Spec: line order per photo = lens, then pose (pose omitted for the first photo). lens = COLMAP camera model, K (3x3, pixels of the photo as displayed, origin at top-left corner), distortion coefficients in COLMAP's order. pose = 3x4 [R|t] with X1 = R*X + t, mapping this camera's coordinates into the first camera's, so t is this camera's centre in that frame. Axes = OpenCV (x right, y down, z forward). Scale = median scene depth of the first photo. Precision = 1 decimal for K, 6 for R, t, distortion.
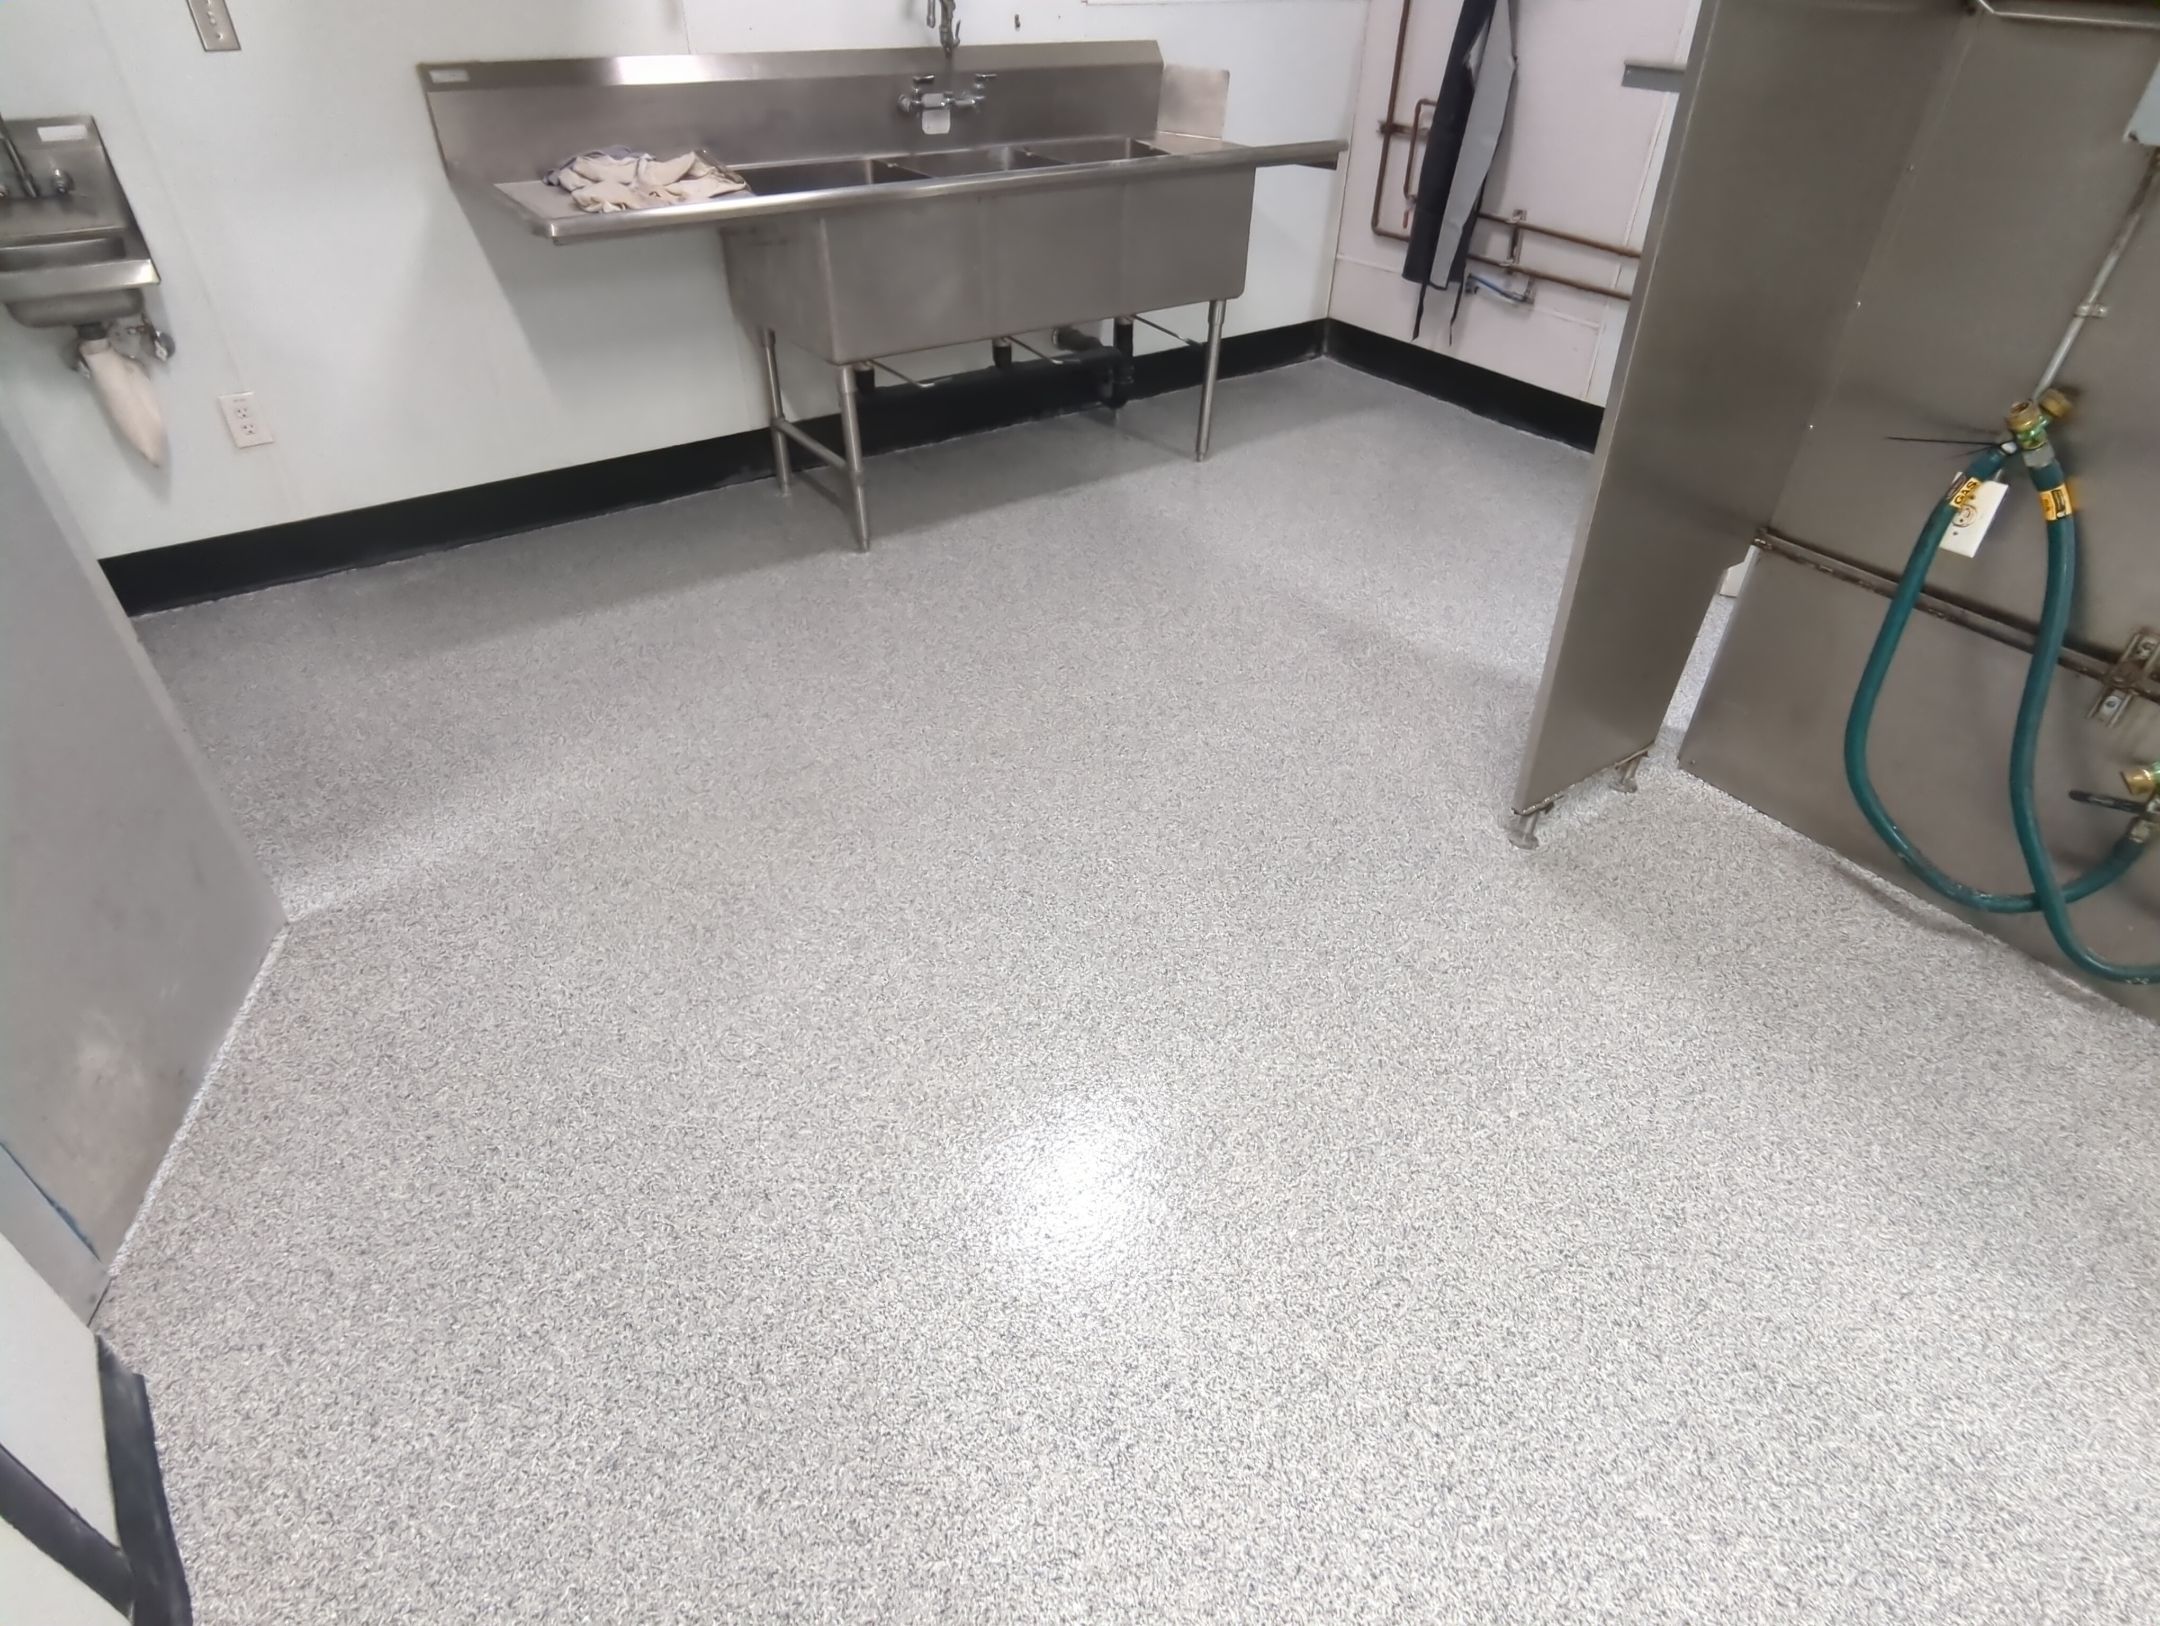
lens RADIAL K [[1193.5, 0, 1103.4], [0, 1193.5, 815.5], [0, 0, 1]] dist [0.002194, 0.001628]
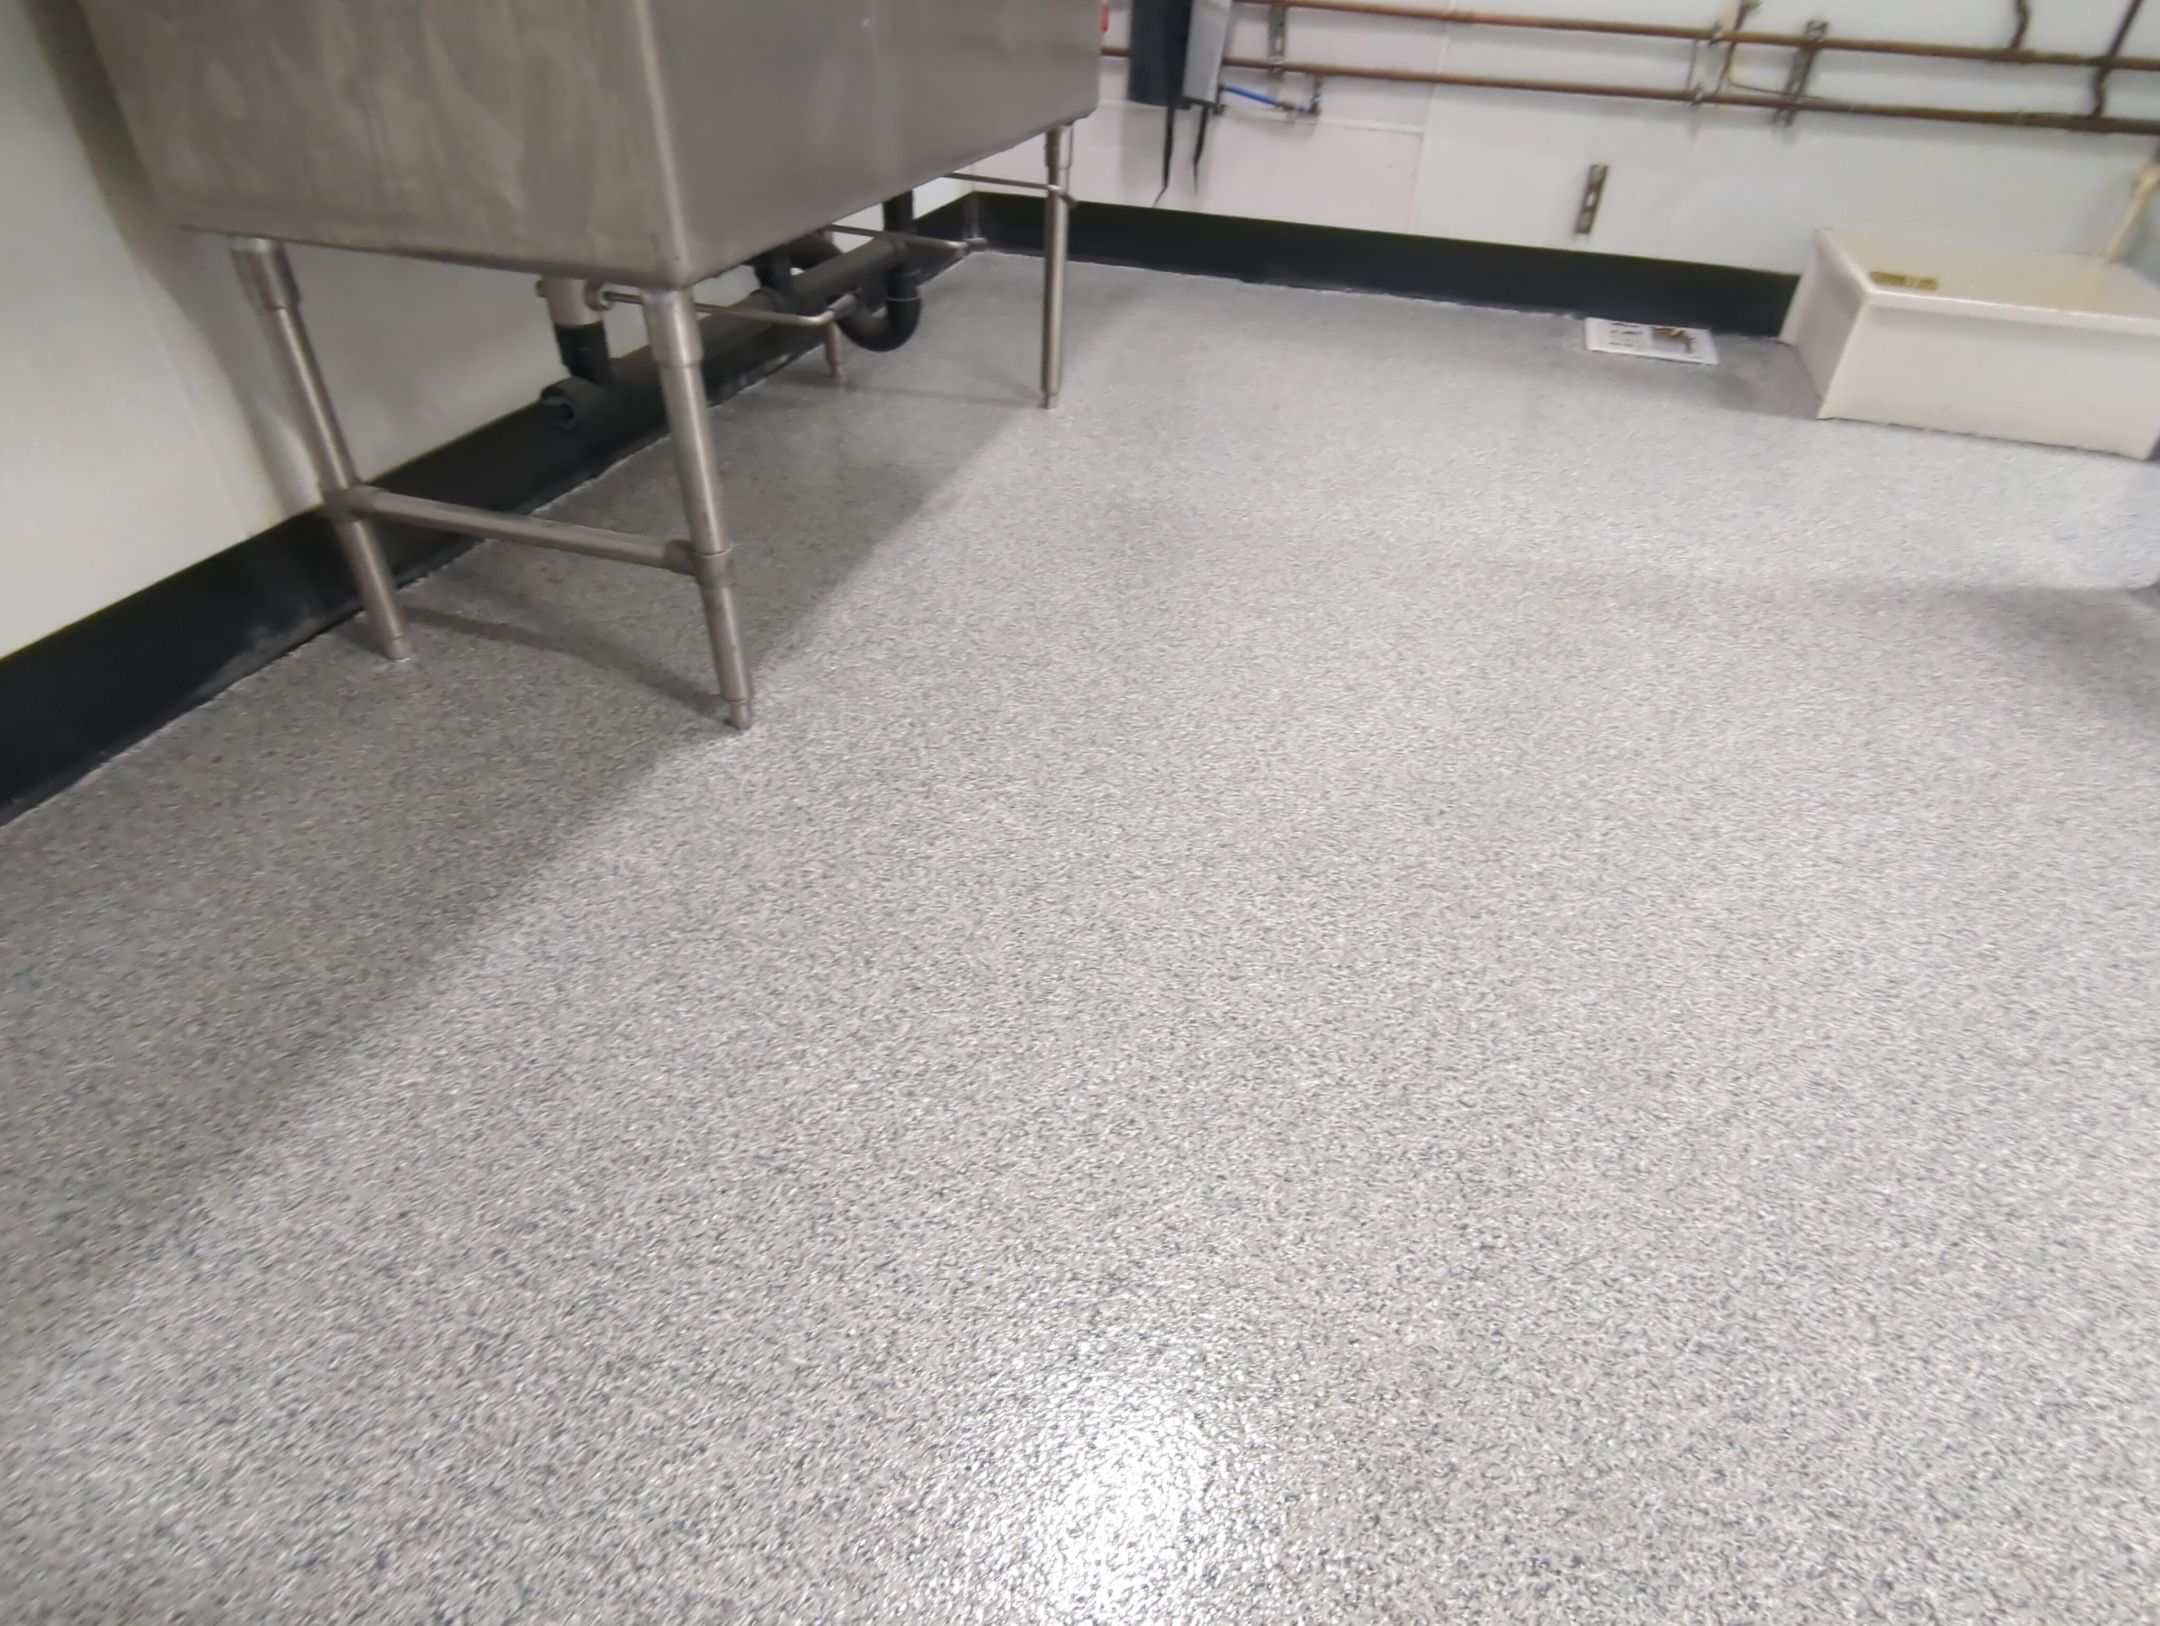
lens RADIAL K [[1193.5, 0, 1103.4], [0, 1193.5, 815.5], [0, 0, 1]] dist [0.002194, 0.001628]
pose [[0.797920, -0.364283, 0.480230, -0.291446], [0.351299, 0.928464, 0.120599, -0.180738], [-0.489809, 0.072475, 0.868812, 0.508479]]
